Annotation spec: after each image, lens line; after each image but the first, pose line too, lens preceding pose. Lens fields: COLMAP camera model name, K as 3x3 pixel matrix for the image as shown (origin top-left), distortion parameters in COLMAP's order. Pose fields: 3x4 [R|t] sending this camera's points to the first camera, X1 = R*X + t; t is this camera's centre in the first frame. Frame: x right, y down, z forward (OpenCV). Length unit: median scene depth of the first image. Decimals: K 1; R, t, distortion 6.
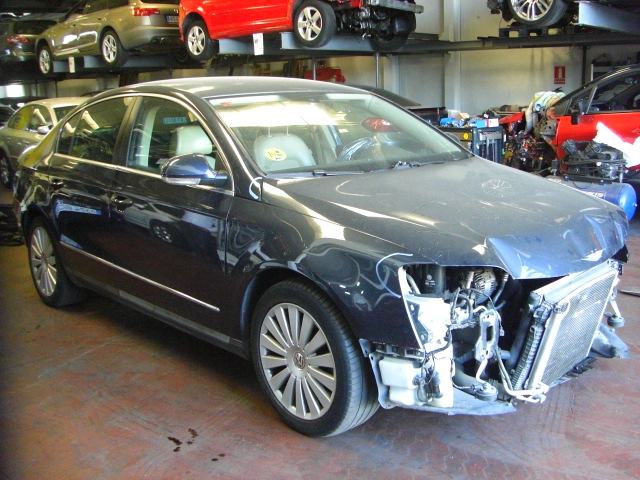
lens RADIAL K [[727.5, 0, 374.5], [0, 727.5, 239.6], [0, 0, 1]] dist [-0.237848, 0.335172]
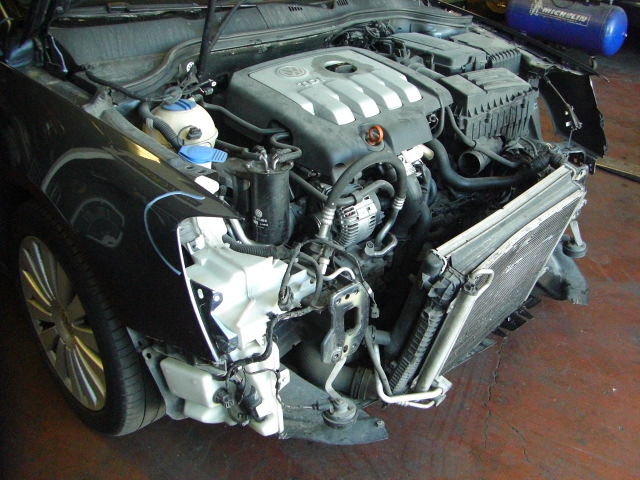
lens RADIAL K [[727.5, 0, 374.5], [0, 727.5, 239.6], [0, 0, 1]] dist [-0.237848, 0.335172]
pose [[0.998069, 0.044209, 0.043631, 0.148524], [-0.055131, 0.954088, 0.294409, -0.108522], [-0.028612, -0.296246, 0.954683, 0.443298]]
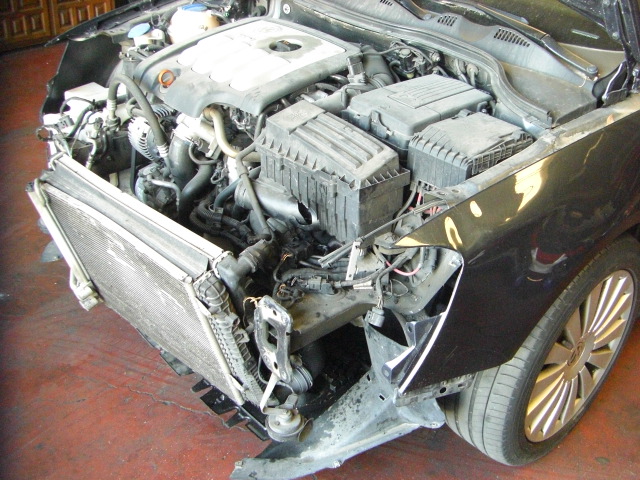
lens RADIAL K [[726.0, 0, 378.1], [0, 726.0, 239.5], [0, 0, 1]] dist [-0.191037, 0.129400]
pose [[0.000735, 0.533021, -0.846101, 0.837526], [-0.286038, 0.810862, 0.510573, -0.290131], [0.958218, 0.241642, 0.153060, 1.215448]]
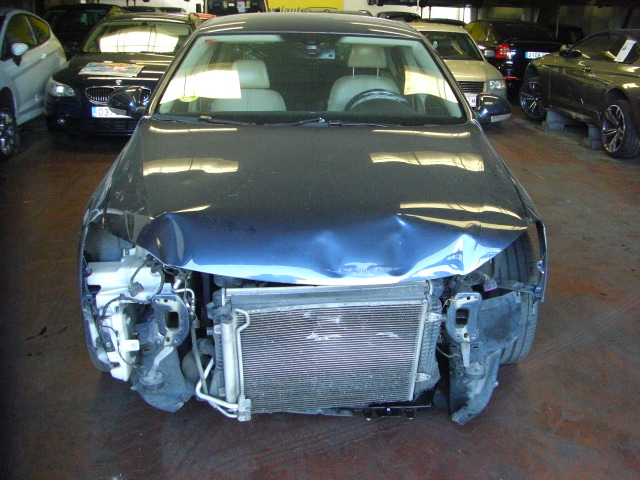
lens RADIAL K [[727.5, 0, 374.5], [0, 727.5, 239.6], [0, 0, 1]] dist [-0.237848, 0.335172]
pose [[0.775750, 0.226810, -0.588871, 0.842147], [-0.173659, 0.973874, 0.146328, -0.137107], [0.606675, -0.011251, 0.794871, 0.446673]]
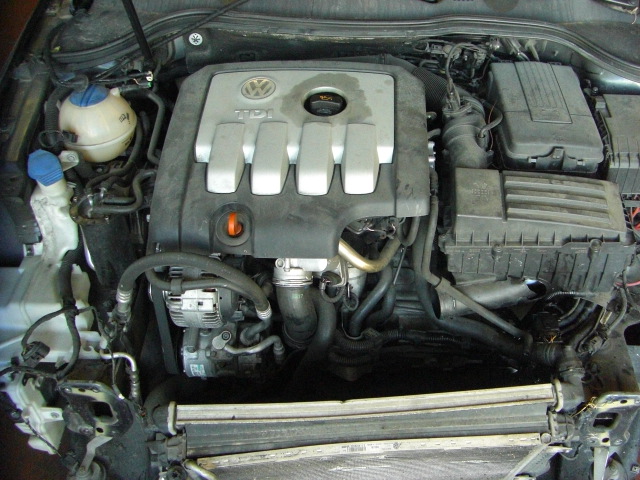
lens RADIAL K [[726.0, 0, 378.1], [0, 726.0, 239.5], [0, 0, 1]] dist [-0.191037, 0.129400]
pose [[0.700207, 0.515399, -0.494039, 0.480588], [-0.181506, 0.797763, 0.575003, -0.290920], [0.690482, -0.312950, 0.652148, 0.838728]]
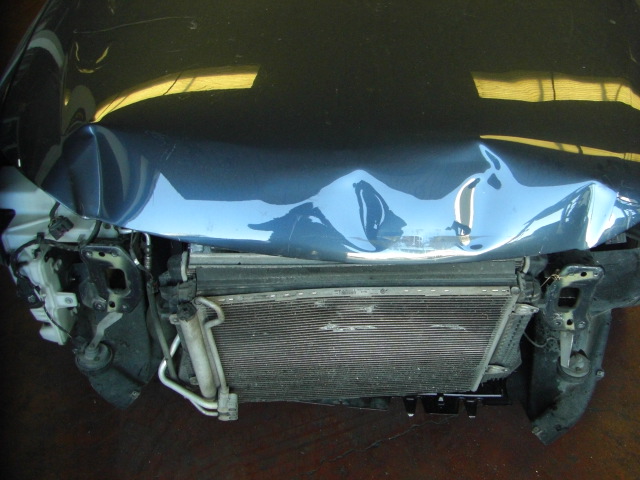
lens RADIAL K [[727.5, 0, 374.5], [0, 727.5, 239.6], [0, 0, 1]] dist [-0.237848, 0.335172]
pose [[0.704191, 0.467636, -0.534258, 0.586507], [-0.209626, 0.855856, 0.472829, -0.205331], [0.678360, -0.220968, 0.700715, 0.743114]]
